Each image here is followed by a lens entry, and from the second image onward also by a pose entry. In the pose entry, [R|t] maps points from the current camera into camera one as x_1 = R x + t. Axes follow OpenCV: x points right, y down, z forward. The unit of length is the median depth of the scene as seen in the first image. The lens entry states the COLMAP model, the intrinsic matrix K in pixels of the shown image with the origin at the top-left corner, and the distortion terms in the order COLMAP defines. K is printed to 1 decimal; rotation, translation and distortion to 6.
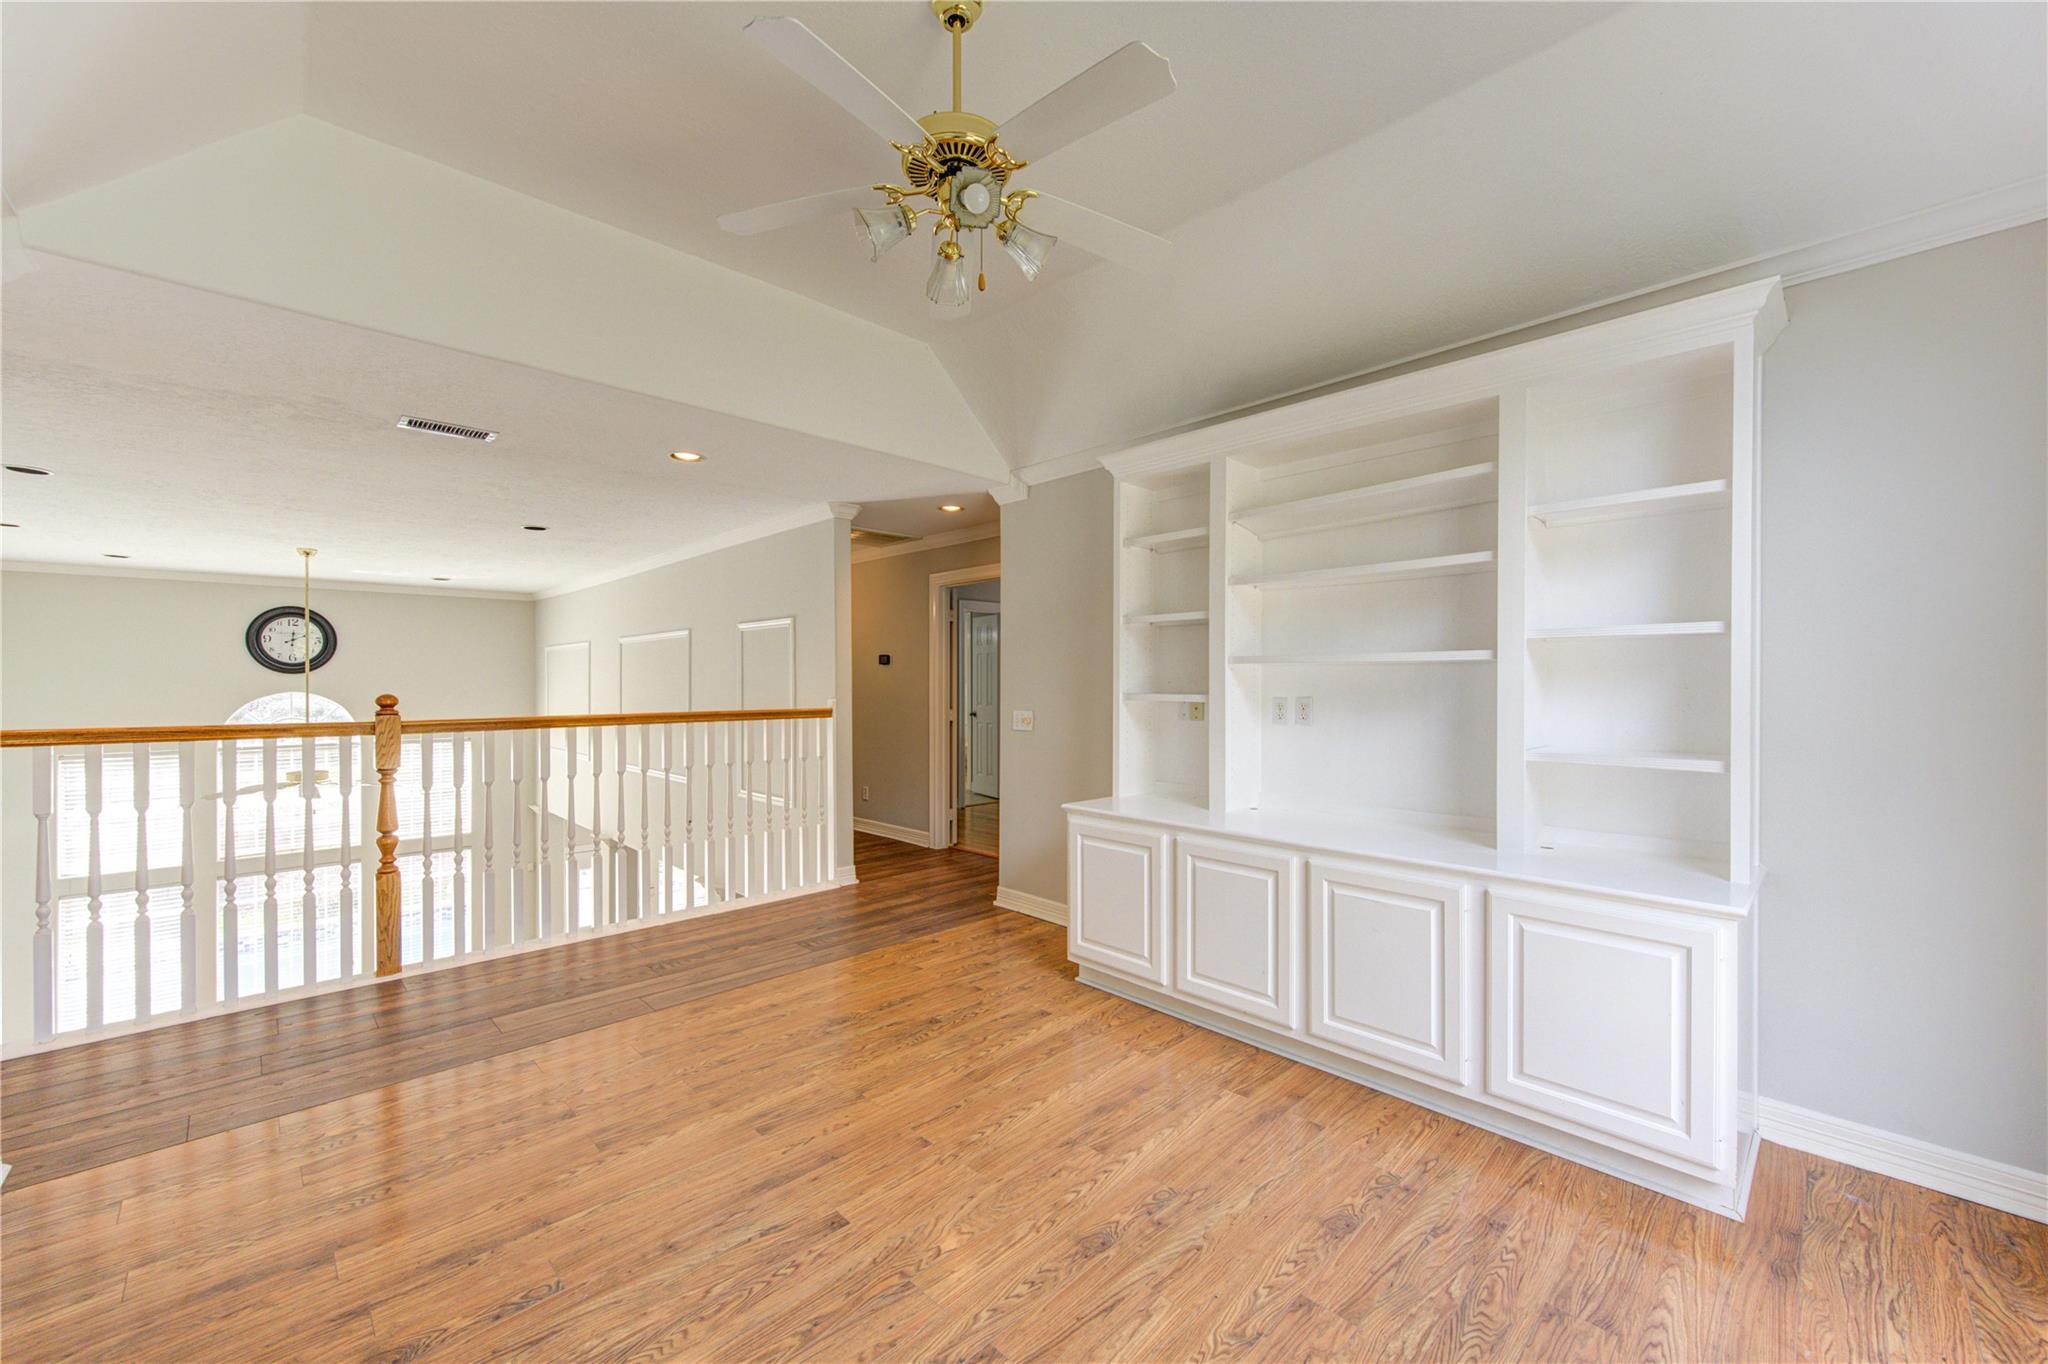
lens RADIAL K [[798.7, 0, 1032.5], [0, 798.7, 683.7], [0, 0, 1]] dist [0.002725, -0.000073]
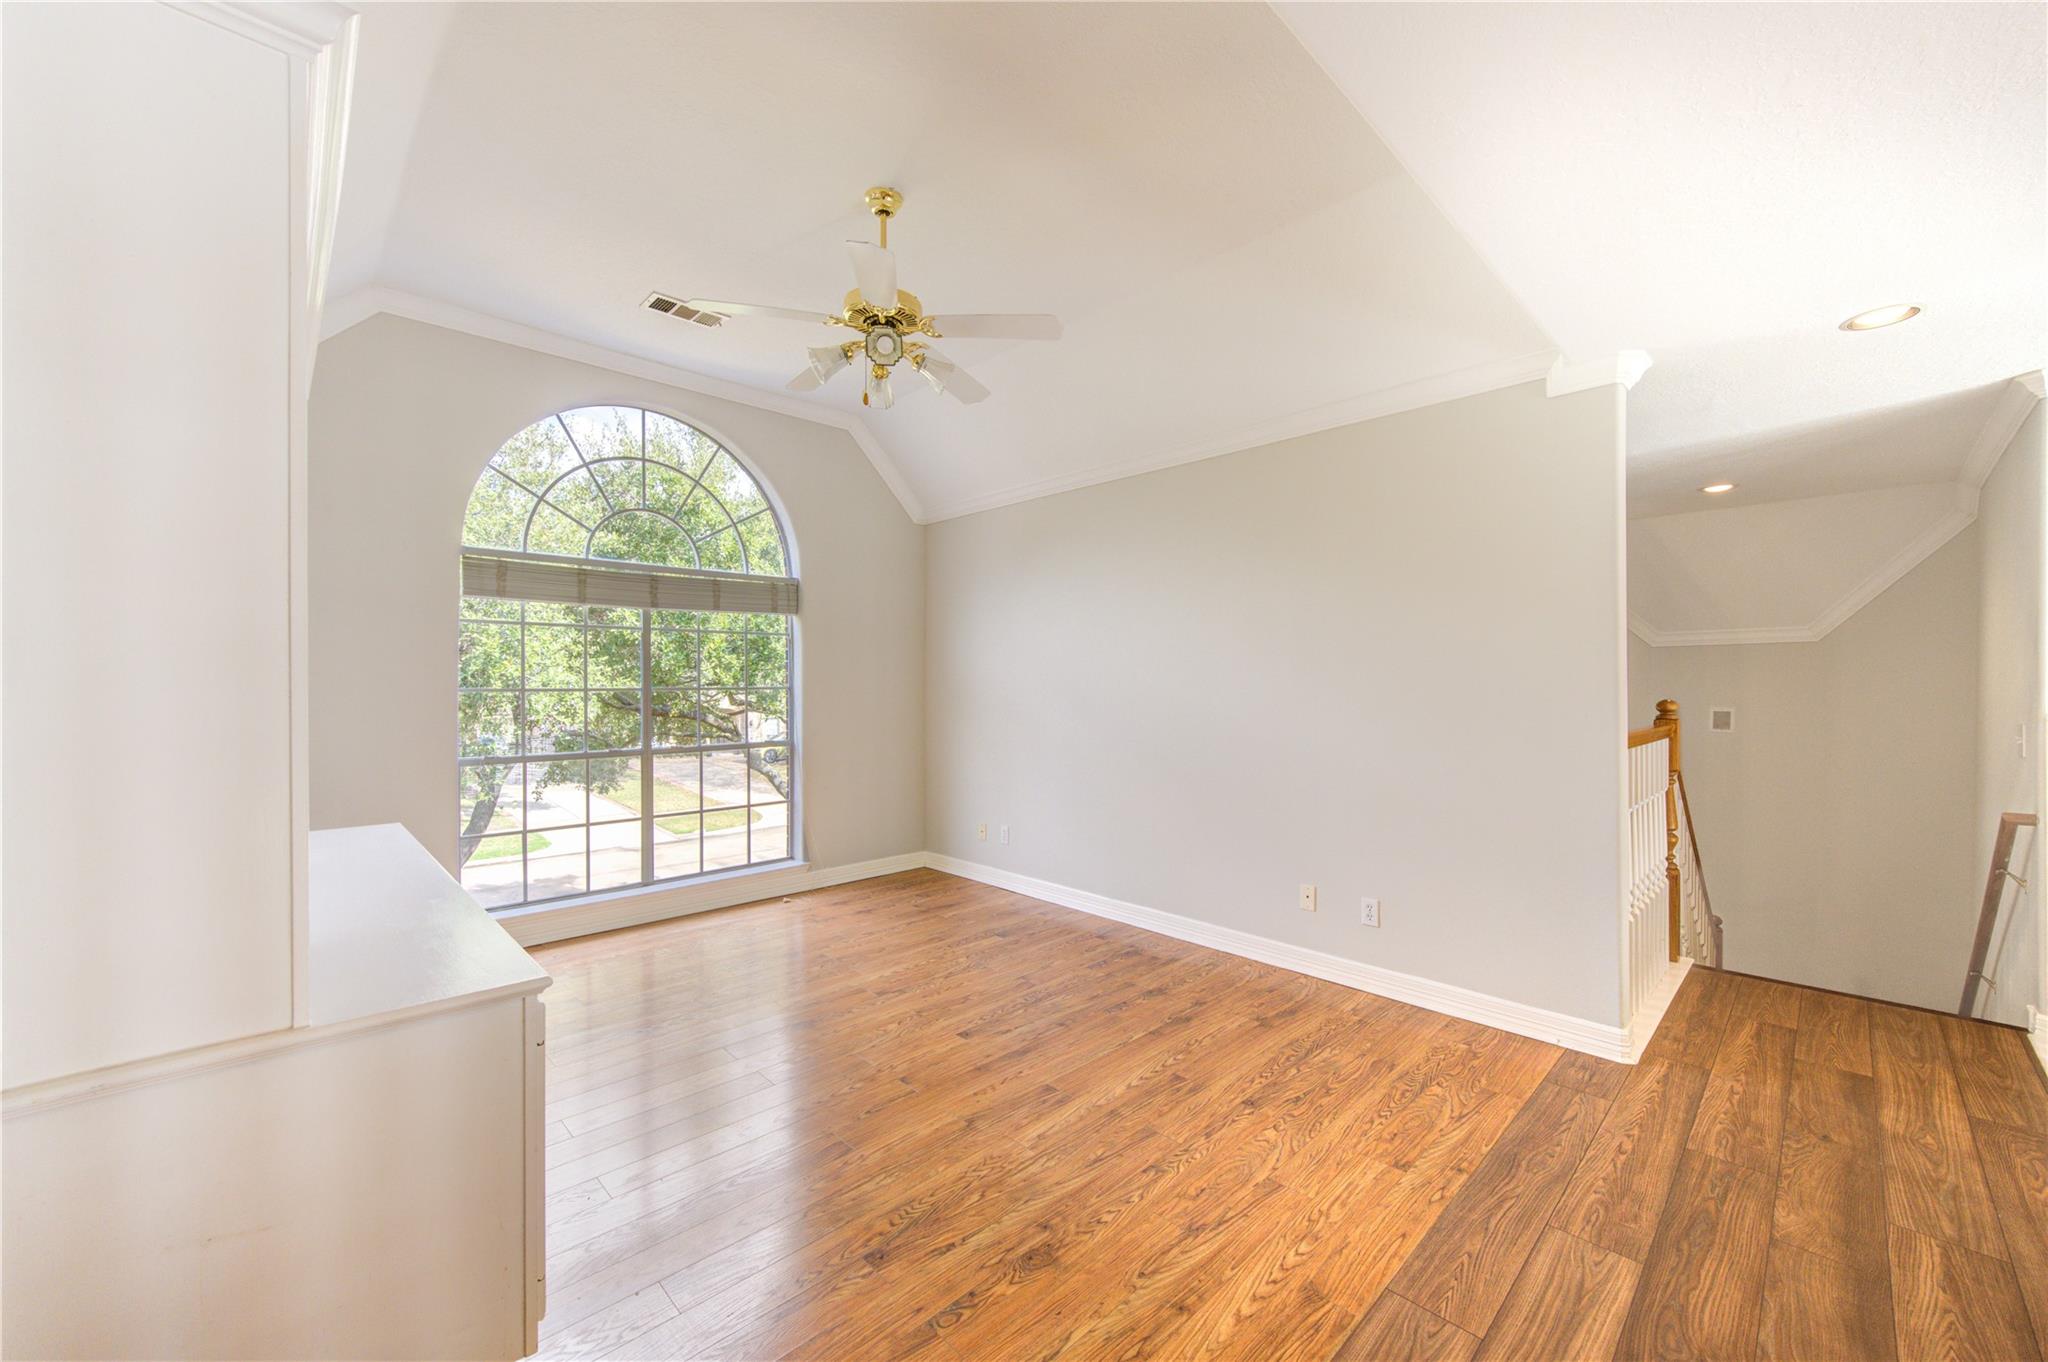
lens RADIAL K [[798.7, 0, 1032.5], [0, 798.7, 682.7], [0, 0, 1]] dist [0.002725, -0.000073]
pose [[-0.999983, 0.000059, 0.005838, -0.253406], [0.000067, 0.999999, 0.001323, -0.002056], [-0.005838, 0.001323, -0.999982, 1.666294]]
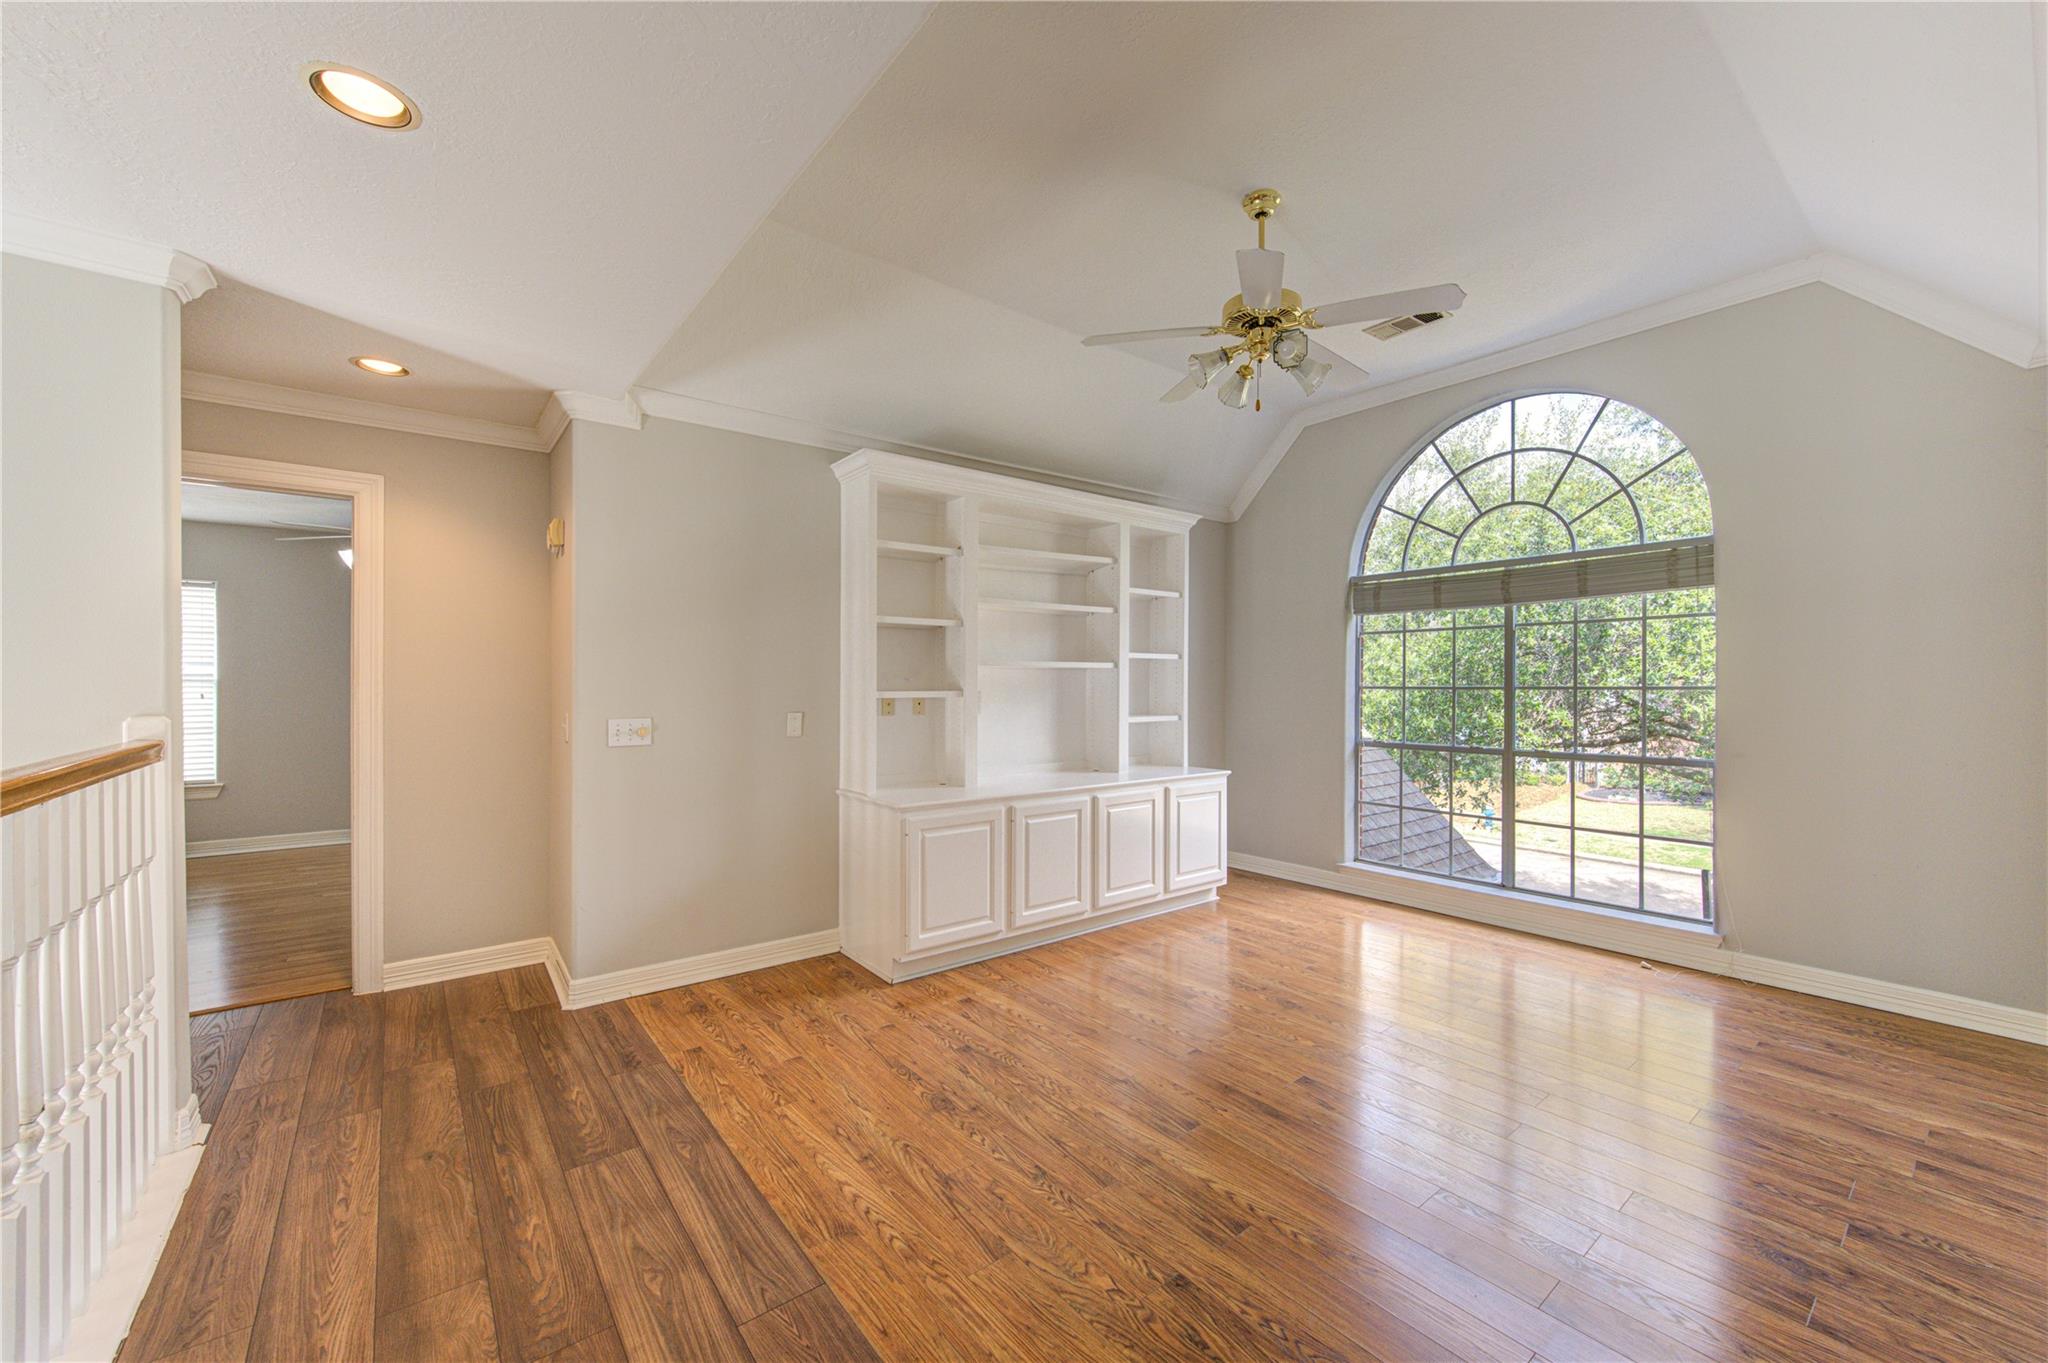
lens RADIAL K [[798.7, 0, 1032.5], [0, 798.7, 683.2], [0, 0, 1]] dist [0.002725, -0.000073]
pose [[0.109053, -0.003045, 0.994031, -1.075996], [0.000959, 0.999995, 0.002958, -0.000728], [-0.994035, 0.000631, 0.109055, 0.863313]]
